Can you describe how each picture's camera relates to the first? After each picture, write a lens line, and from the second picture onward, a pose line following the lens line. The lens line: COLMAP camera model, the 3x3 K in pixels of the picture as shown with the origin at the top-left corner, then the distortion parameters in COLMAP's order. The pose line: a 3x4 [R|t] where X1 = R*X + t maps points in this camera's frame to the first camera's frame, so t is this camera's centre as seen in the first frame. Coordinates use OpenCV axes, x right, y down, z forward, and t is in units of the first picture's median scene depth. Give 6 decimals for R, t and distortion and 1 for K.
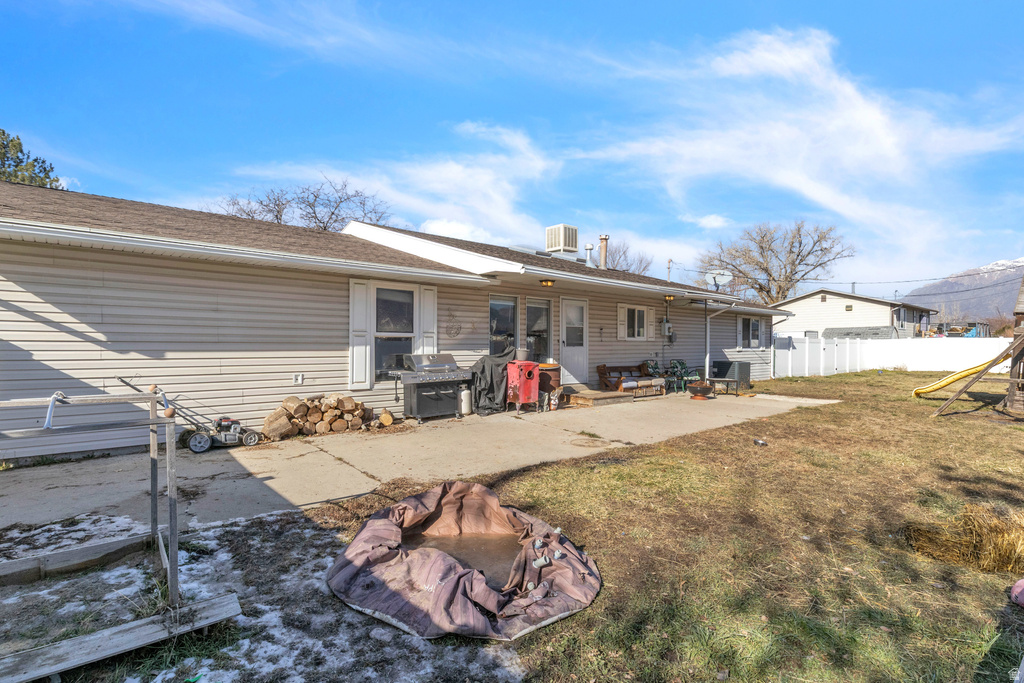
lens RADIAL K [[511.5, 0, 512.0], [0, 511.5, 341.5], [0, 0, 1]] dist [0.001816, 0.000085]
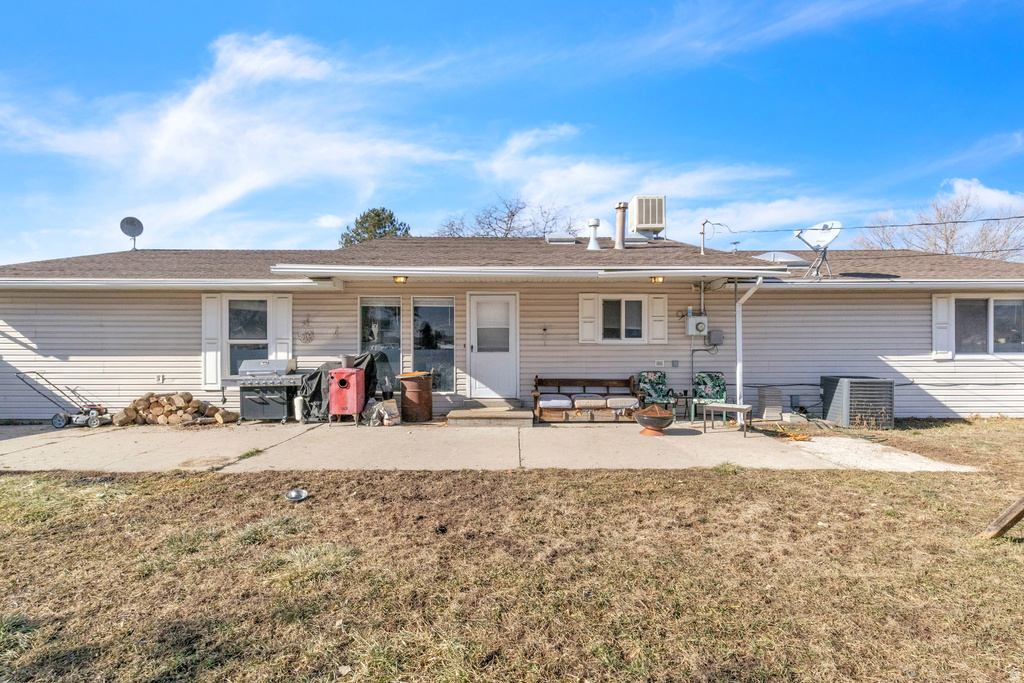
lens RADIAL K [[511.5, 0, 512.0], [0, 511.5, 341.5], [0, 0, 1]] dist [0.001816, 0.000085]
pose [[0.751898, -0.019843, -0.658981, 0.932599], [0.007159, 0.999734, -0.021936, 0.014885], [0.659241, 0.011777, 0.751840, 0.565328]]
